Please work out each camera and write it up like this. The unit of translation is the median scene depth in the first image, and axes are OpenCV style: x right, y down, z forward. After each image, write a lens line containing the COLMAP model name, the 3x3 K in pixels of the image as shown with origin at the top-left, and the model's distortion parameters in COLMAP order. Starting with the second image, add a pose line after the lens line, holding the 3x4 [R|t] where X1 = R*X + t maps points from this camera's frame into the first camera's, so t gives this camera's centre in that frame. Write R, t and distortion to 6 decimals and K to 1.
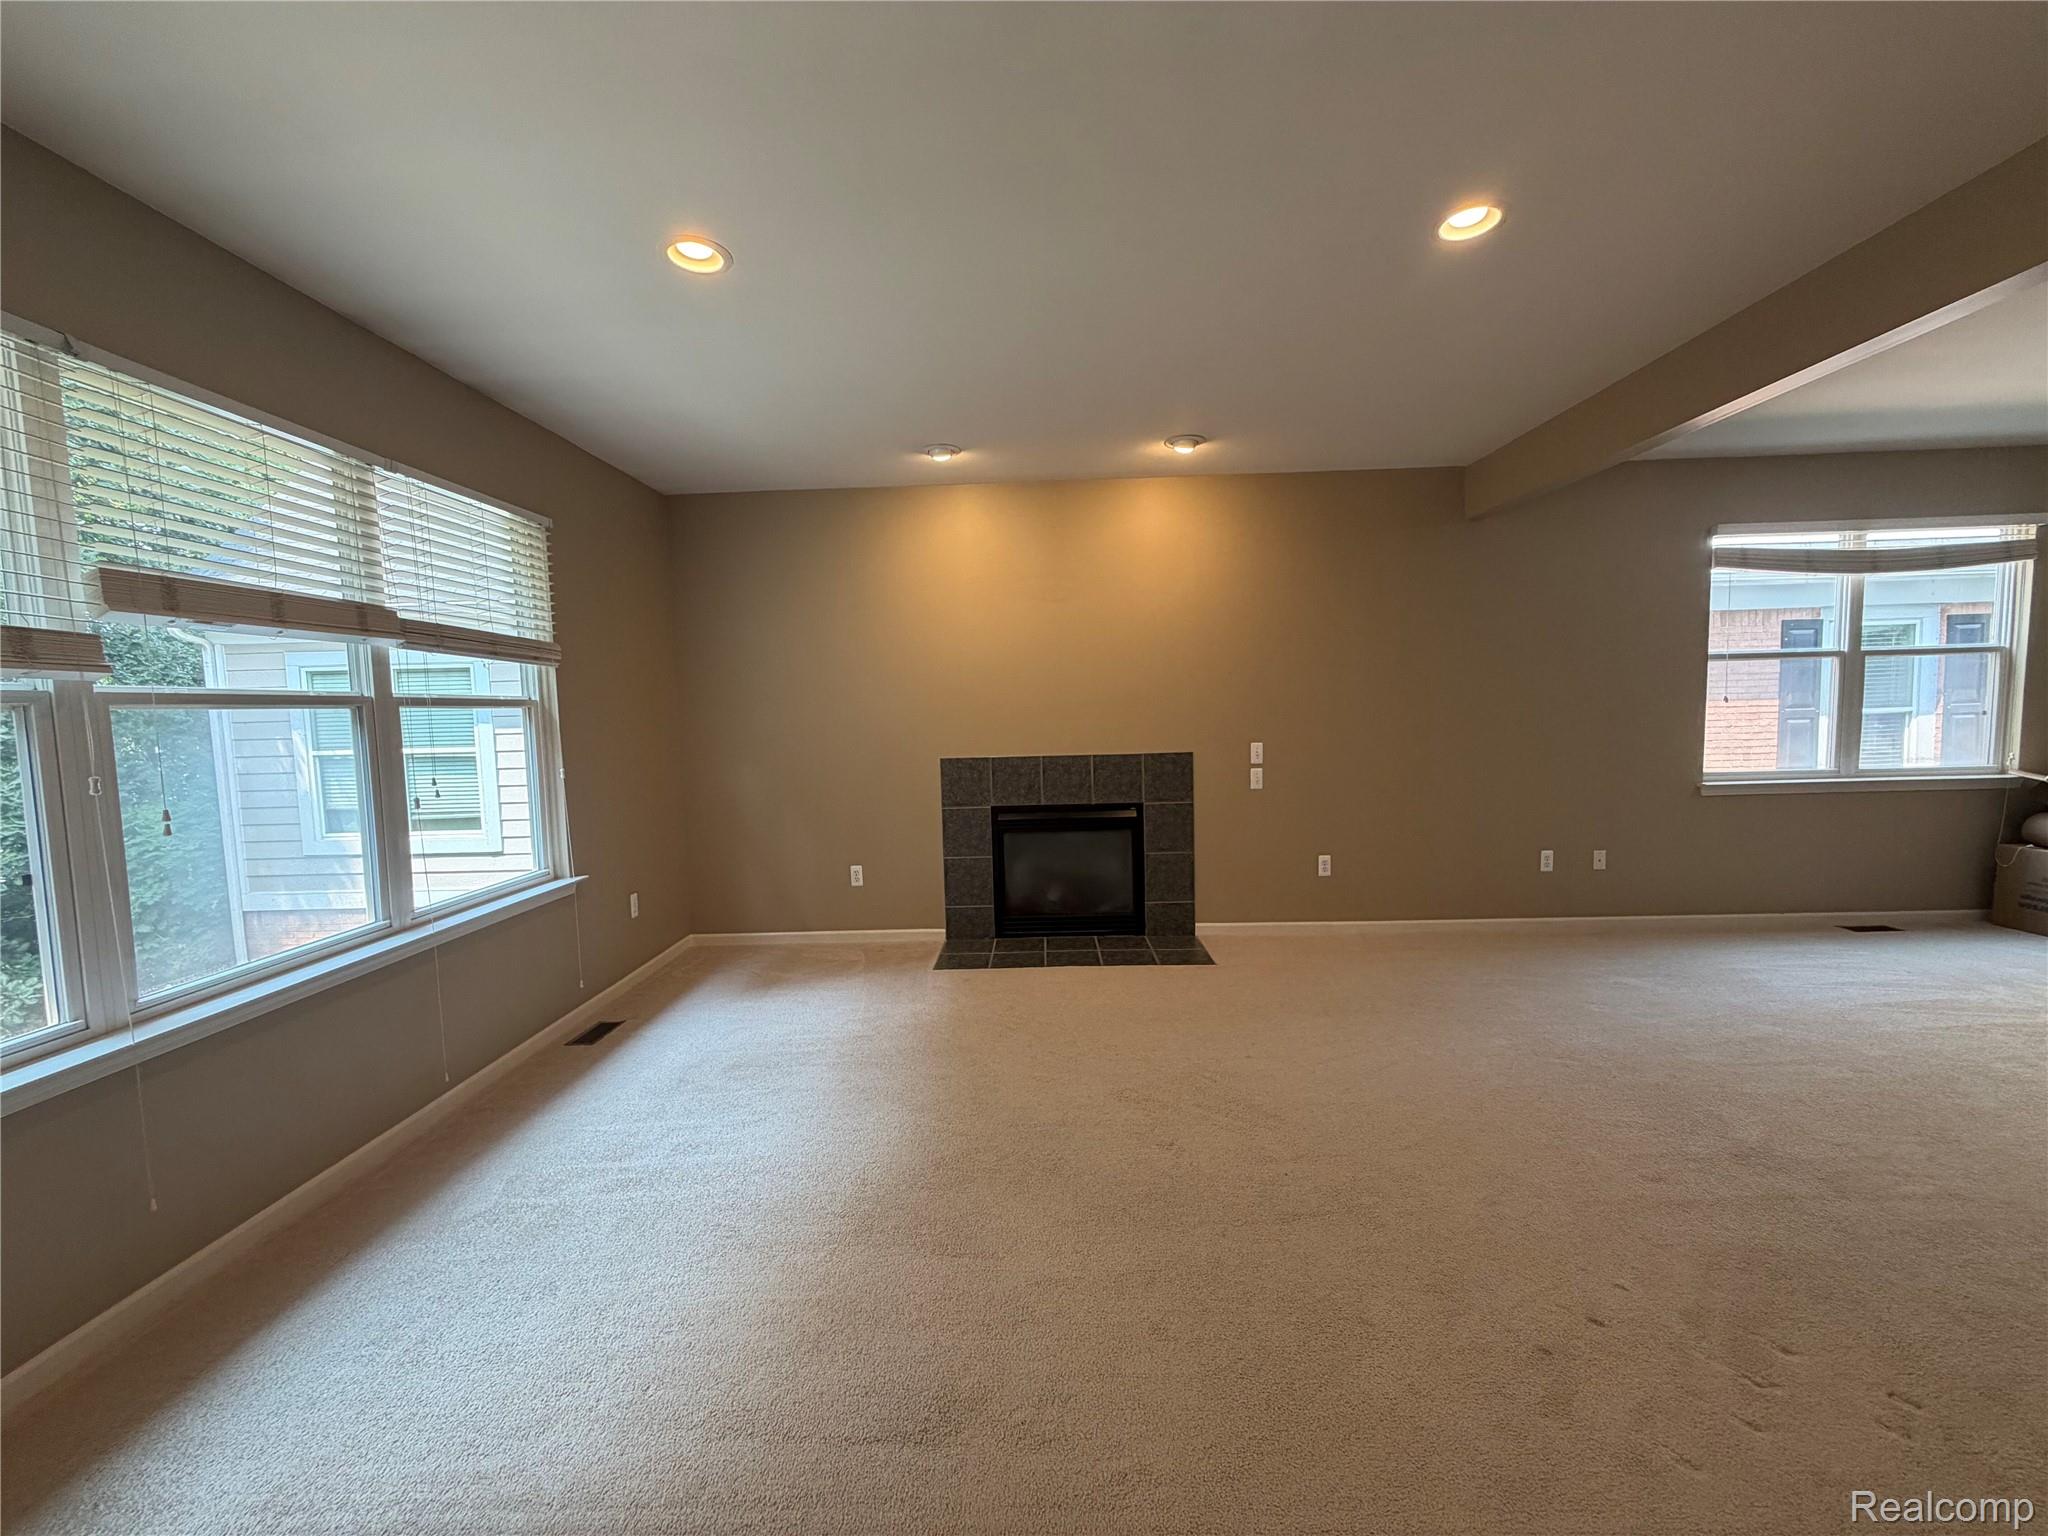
lens RADIAL K [[810.2, 0, 1024.0], [0, 810.2, 768.0], [0, 0, 1]] dist [-0.000189, -0.000053]
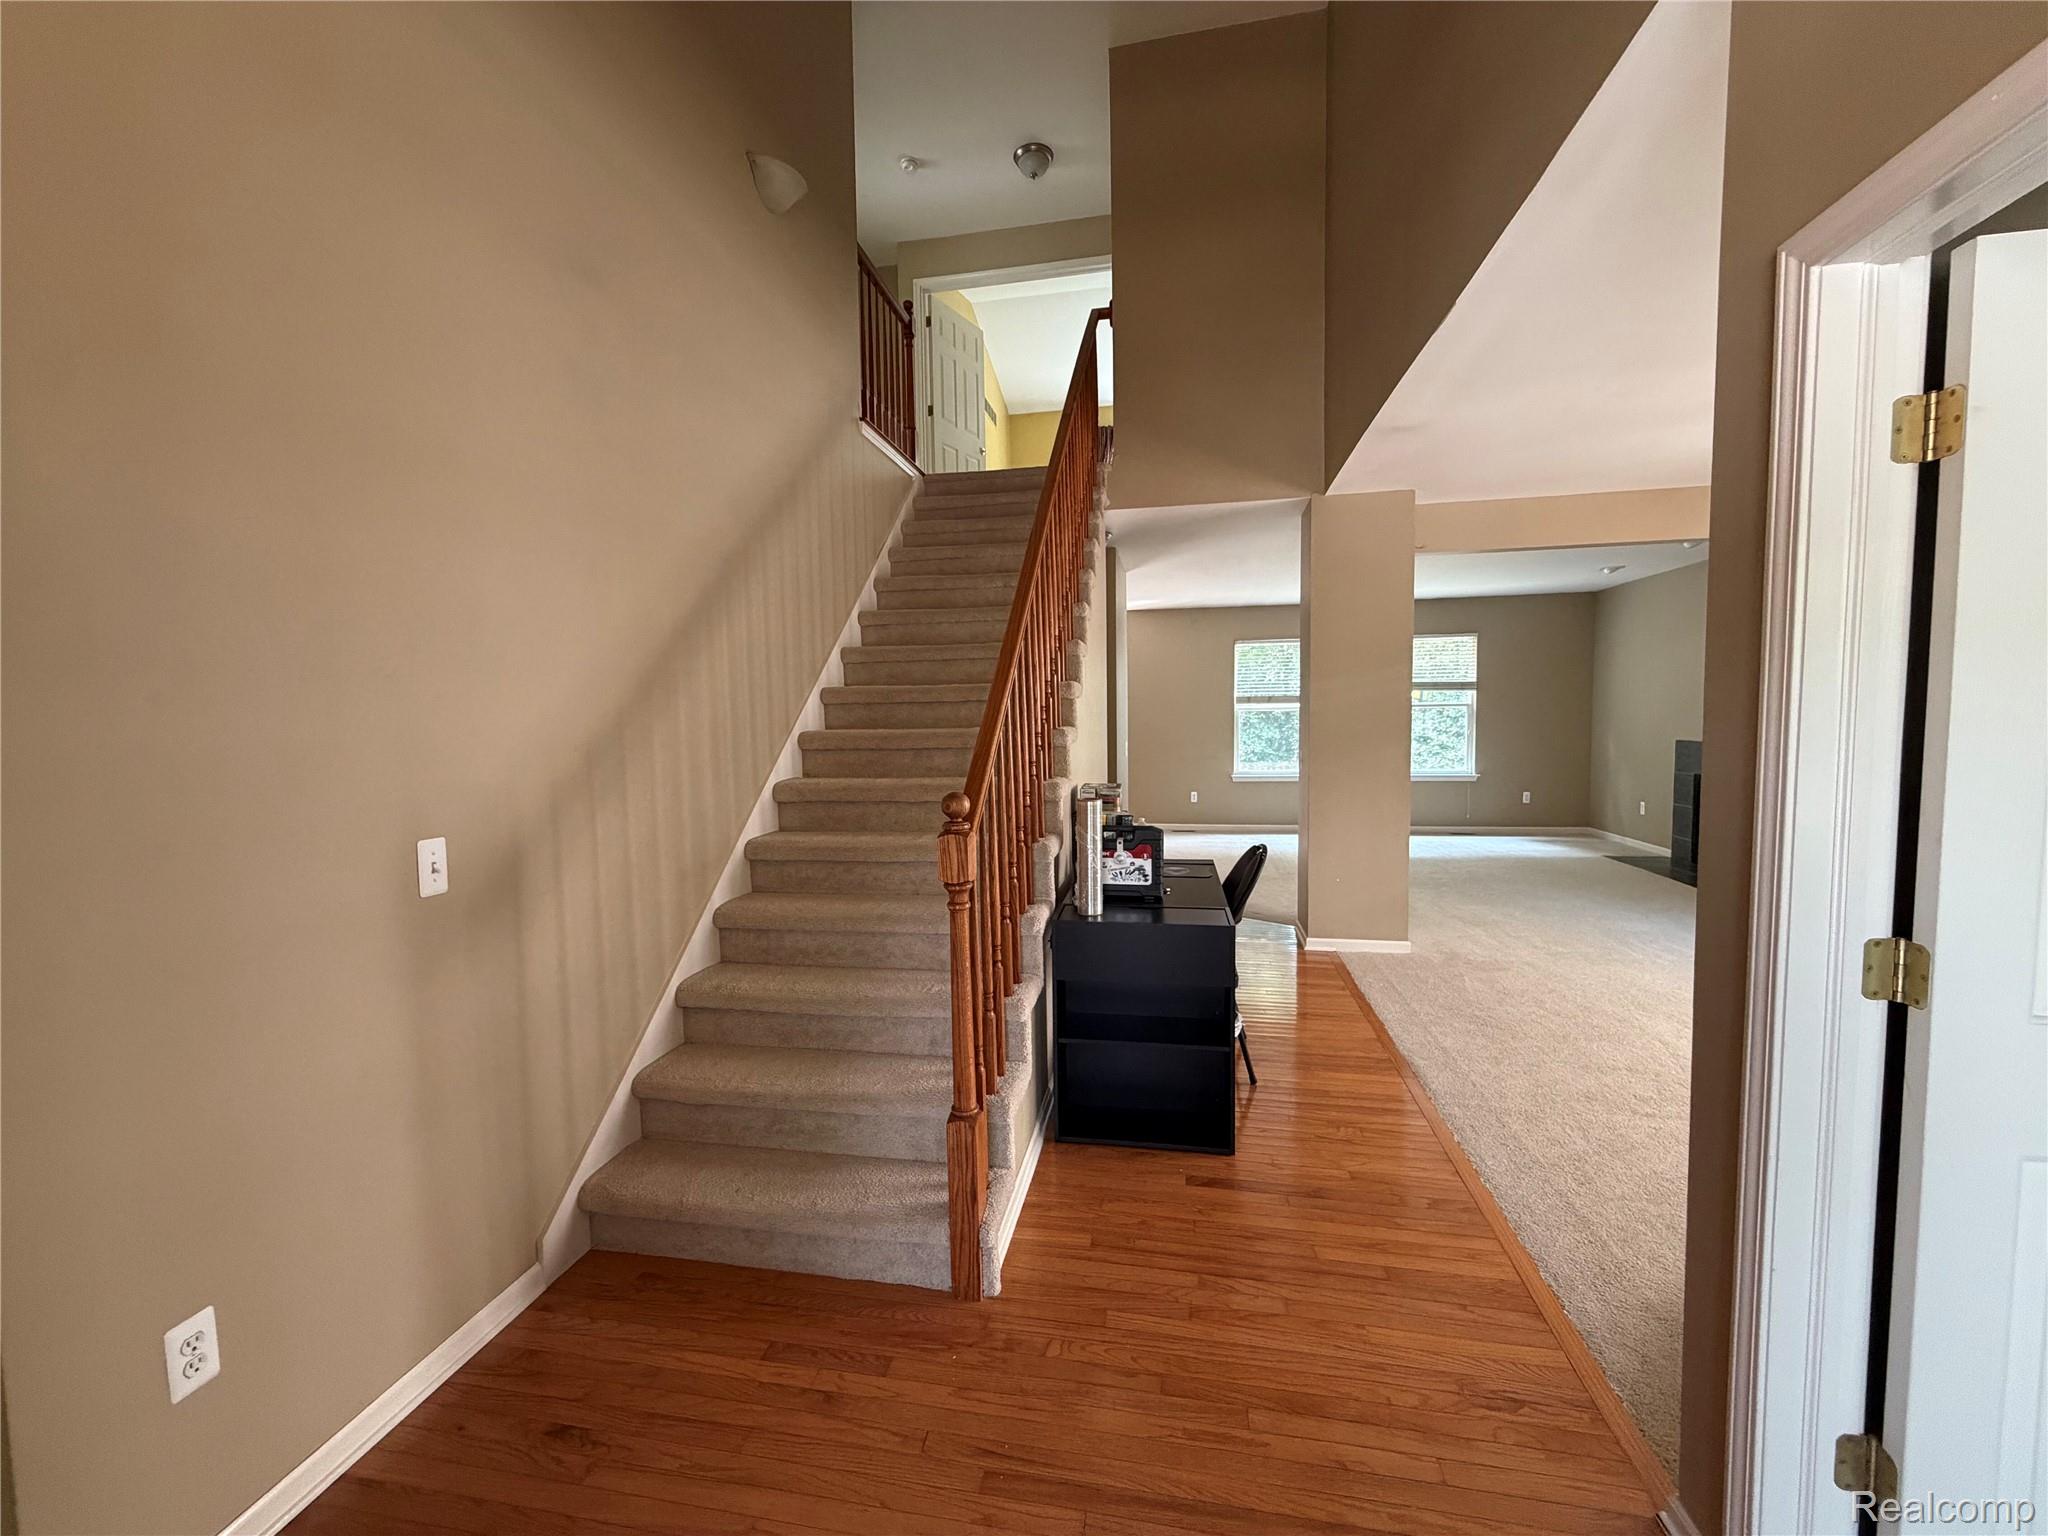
lens RADIAL K [[824.6, 0, 1020.8], [0, 824.6, 778.5], [0, 0, 1]] dist [0.001178, 0.000129]
pose [[-0.174366, 0.103106, -0.979268, 1.703467], [-0.049075, 0.992357, 0.113222, -0.056627], [0.983457, 0.067799, -0.167974, 0.020714]]
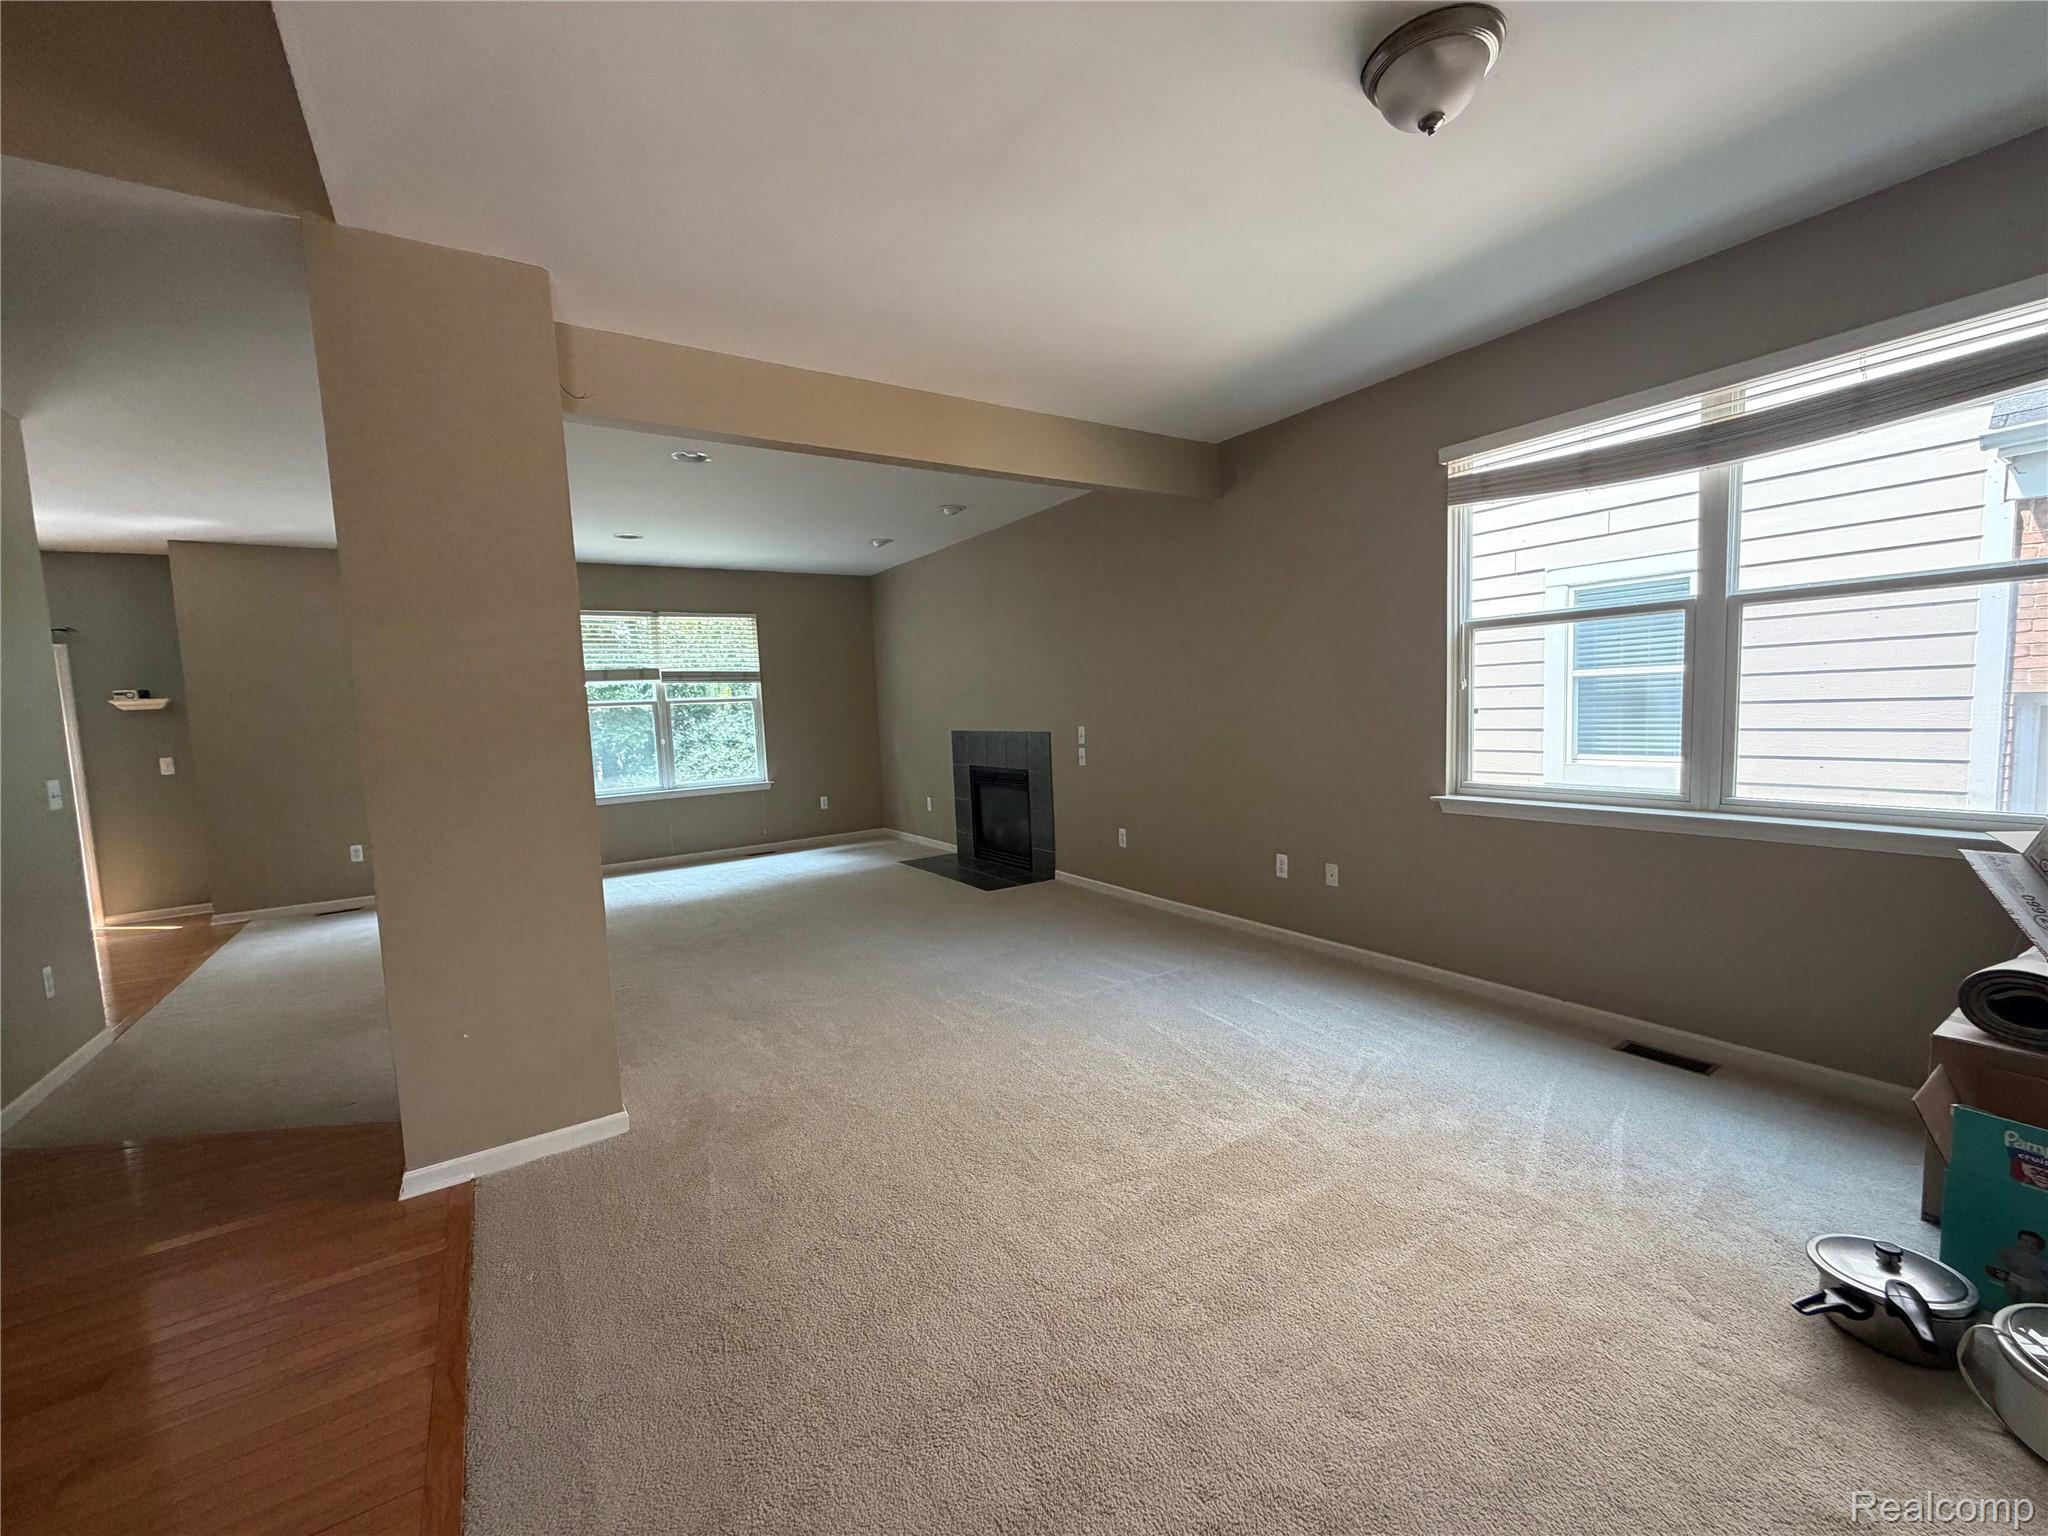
lens RADIAL K [[824.6, 0, 1020.8], [0, 824.6, 778.5], [0, 0, 1]] dist [0.001178, 0.000129]
pose [[0.560941, 0.078120, -0.824161, 1.238313], [-0.034241, 0.996875, 0.071186, -0.038125], [0.827147, -0.011711, 0.561863, 0.244967]]
